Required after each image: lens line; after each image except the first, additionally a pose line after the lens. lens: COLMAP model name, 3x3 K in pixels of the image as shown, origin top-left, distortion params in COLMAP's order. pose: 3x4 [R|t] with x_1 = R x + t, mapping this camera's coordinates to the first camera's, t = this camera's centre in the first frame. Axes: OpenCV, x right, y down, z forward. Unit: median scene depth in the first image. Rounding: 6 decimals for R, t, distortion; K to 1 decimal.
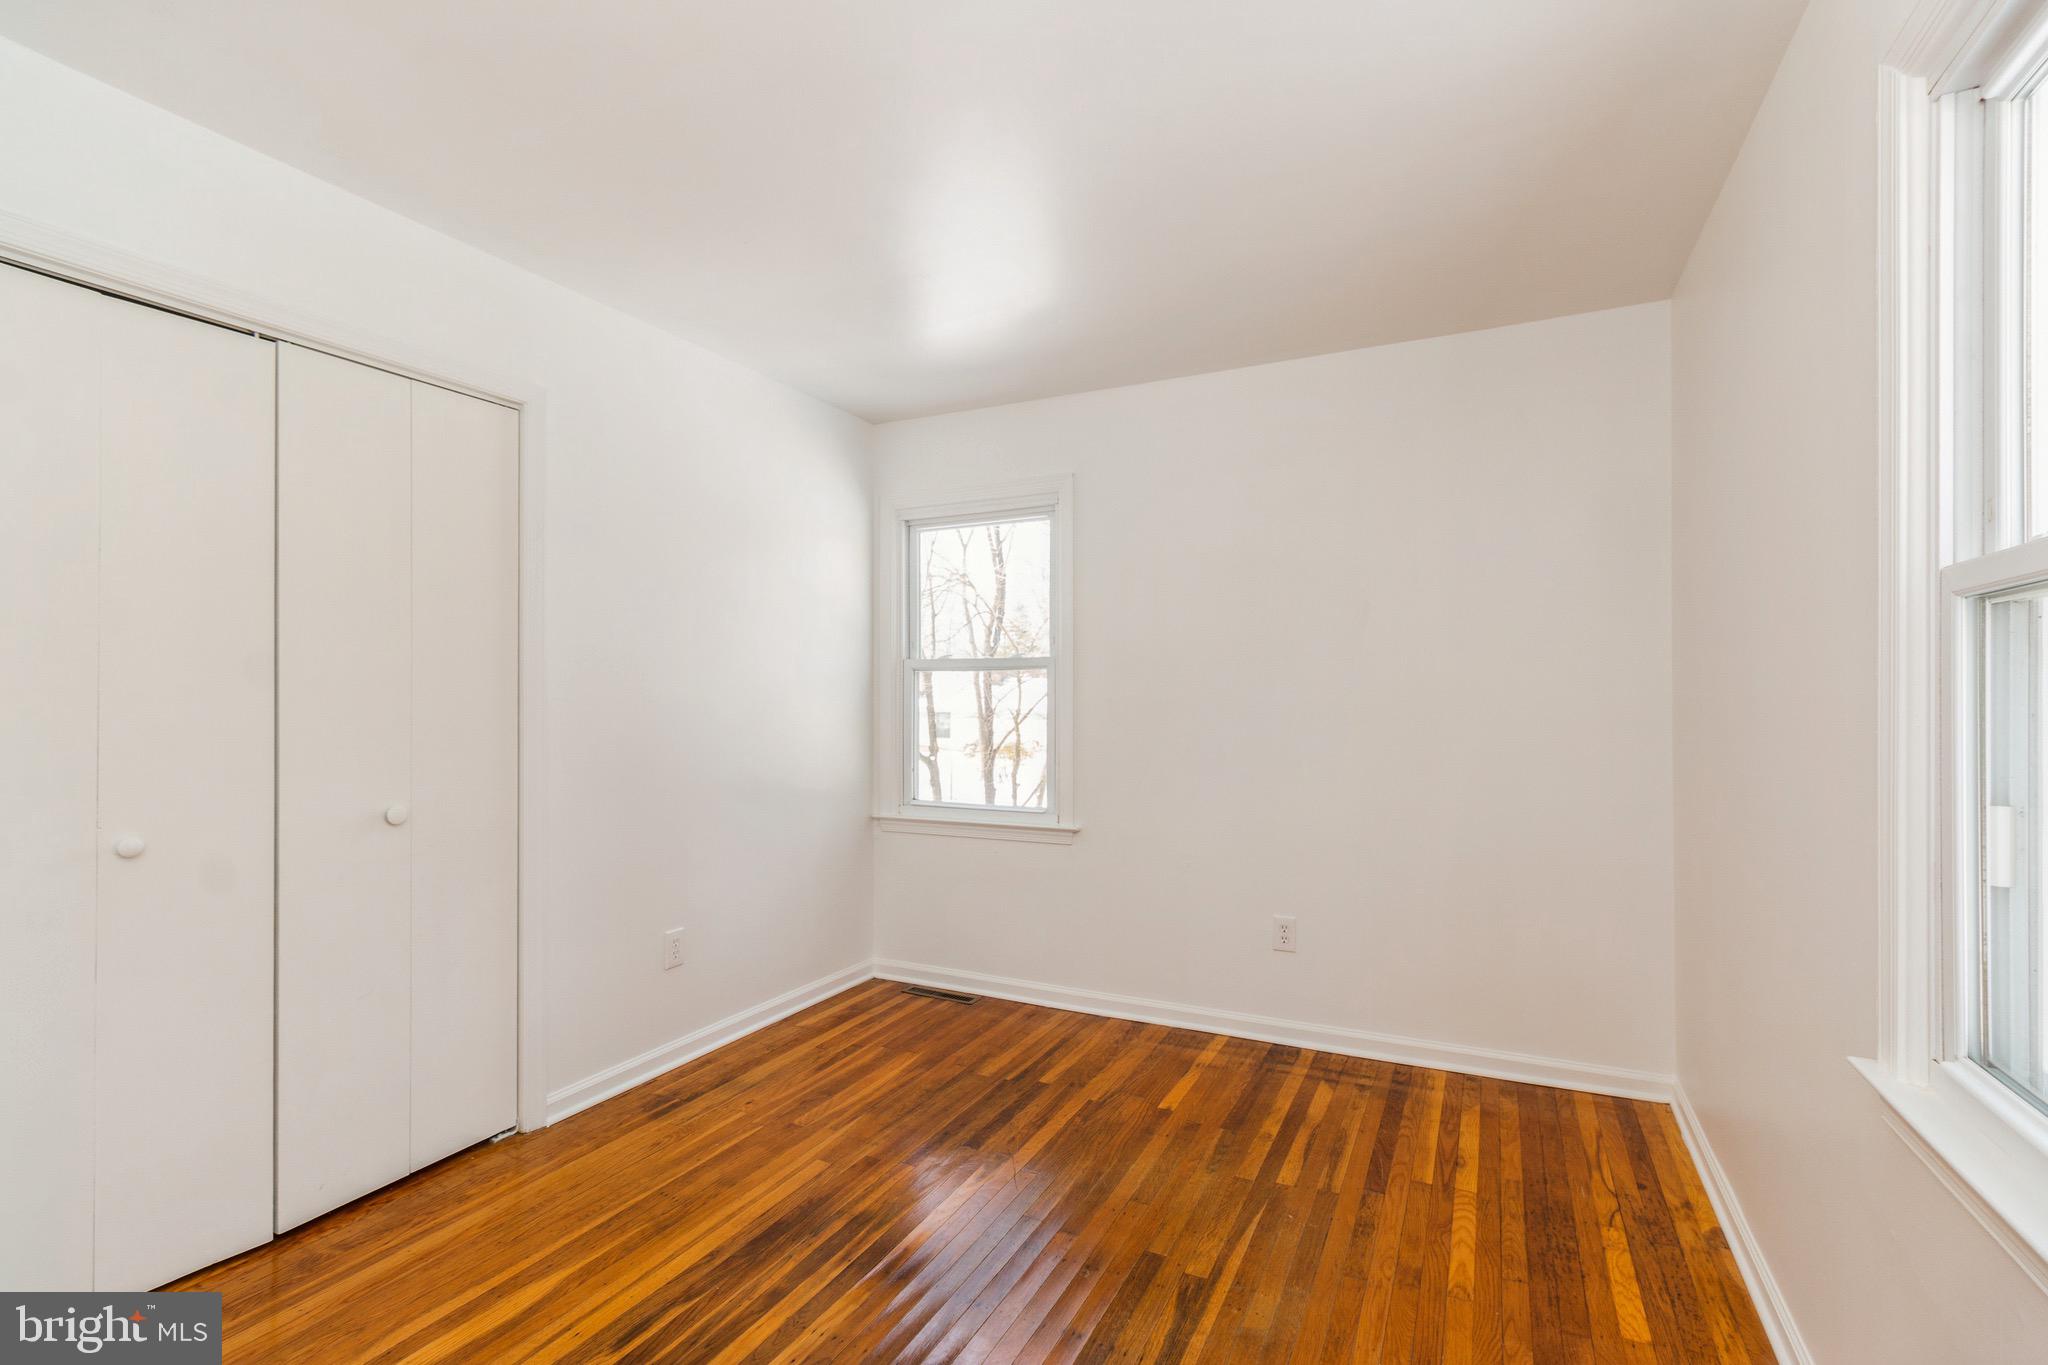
lens RADIAL K [[947.4, 0, 1061.3], [0, 947.4, 686.1], [0, 0, 1]] dist [0.000797, 0.000482]
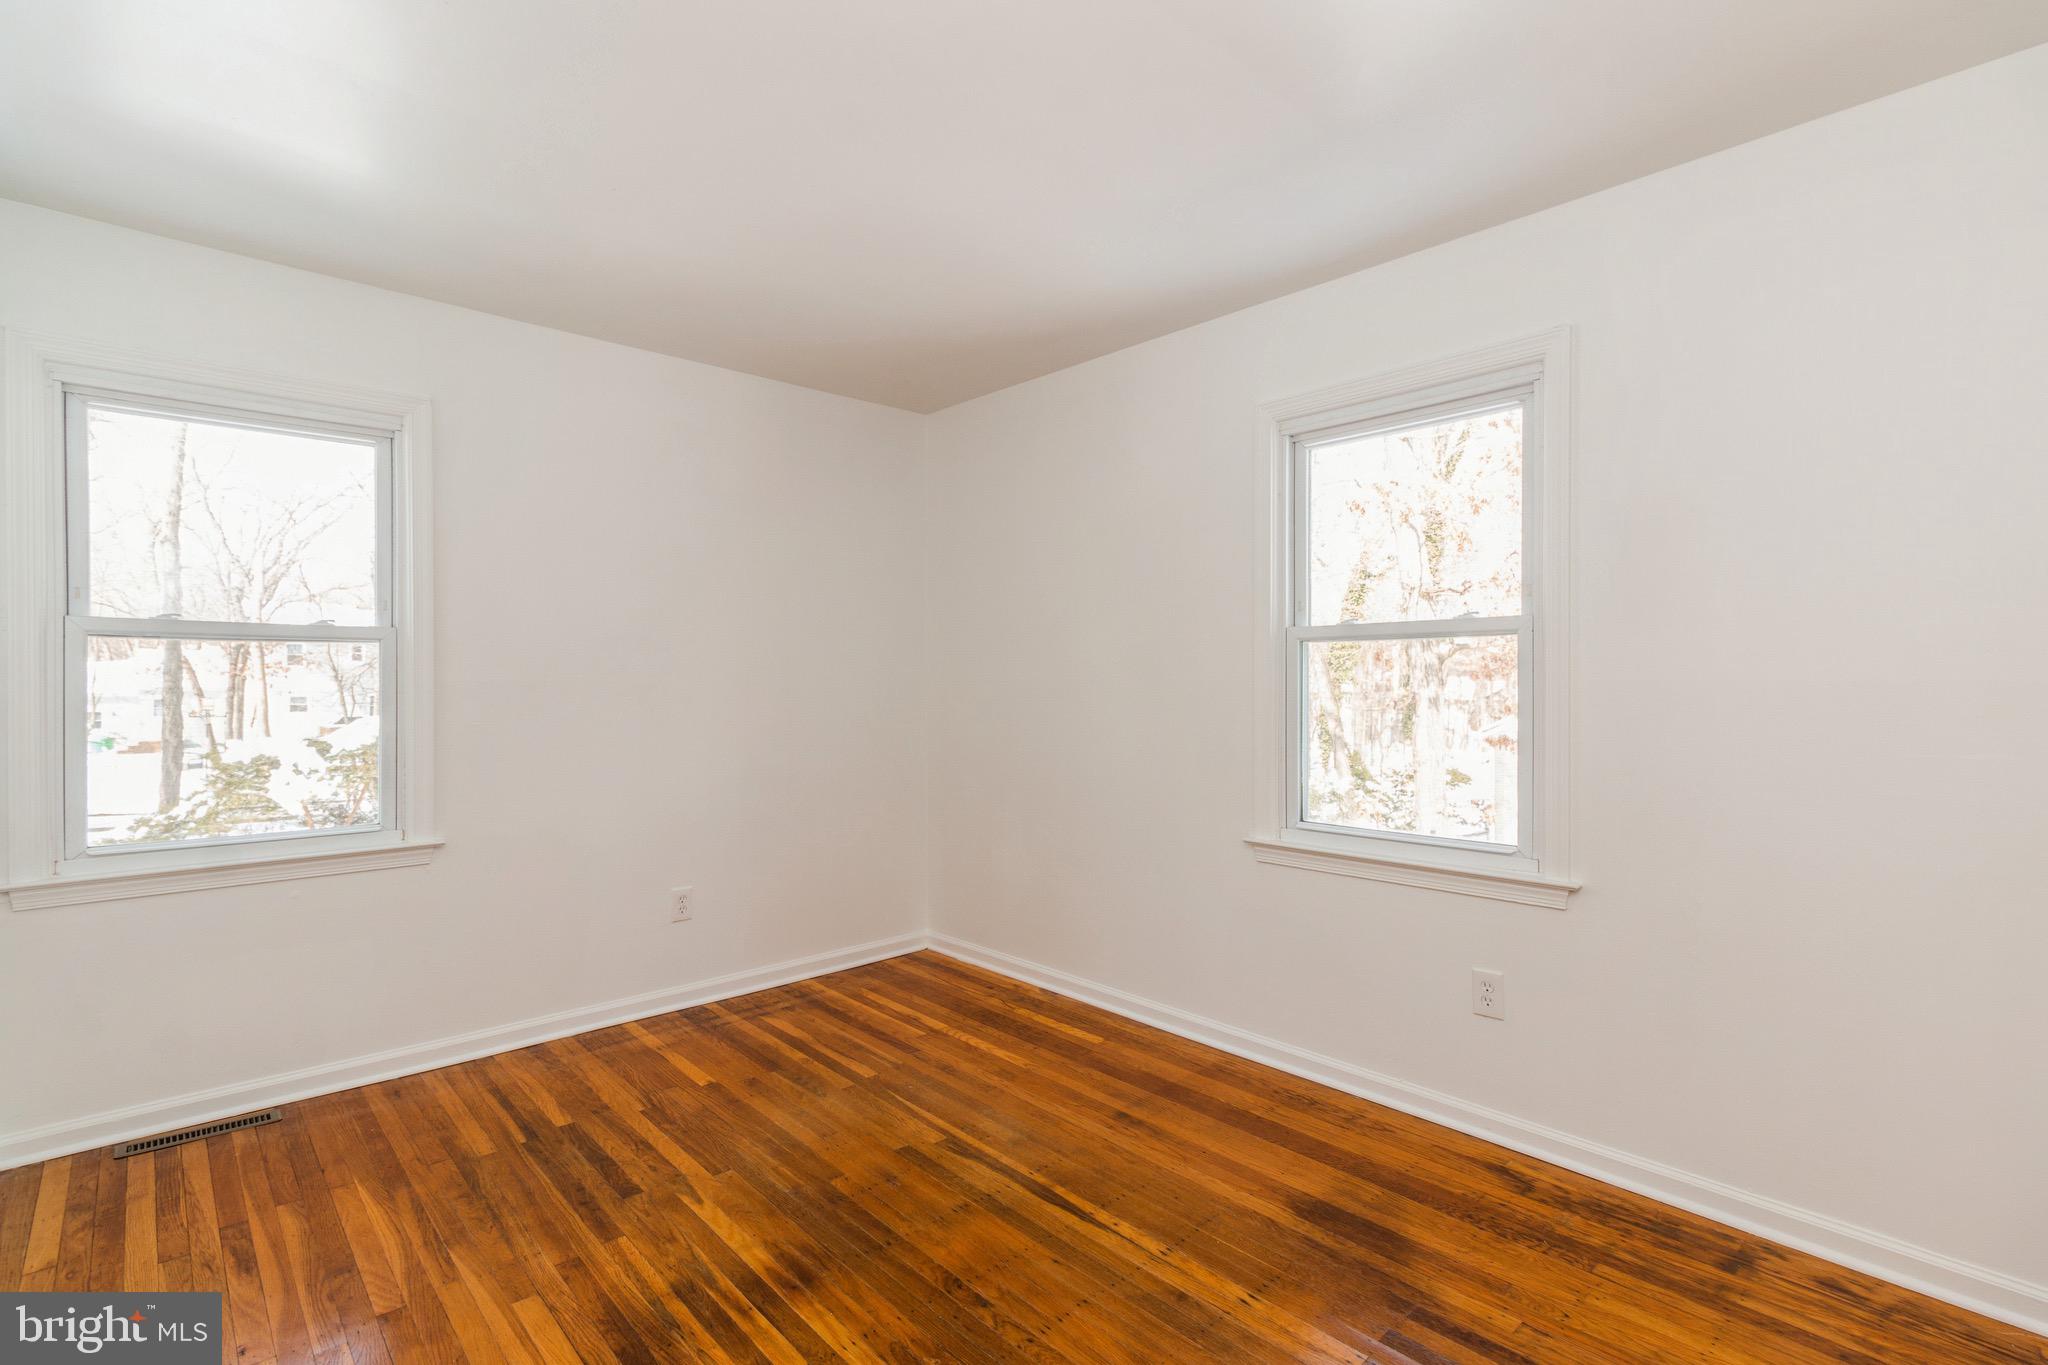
lens RADIAL K [[947.4, 0, 981.9], [0, 947.4, 673.0], [0, 0, 1]] dist [0.000797, 0.000482]
pose [[0.383093, 0.005242, 0.923695, -0.703610], [-0.011495, 0.999934, -0.000908, 0.000345], [-0.923638, -0.010270, 0.383127, 0.330689]]
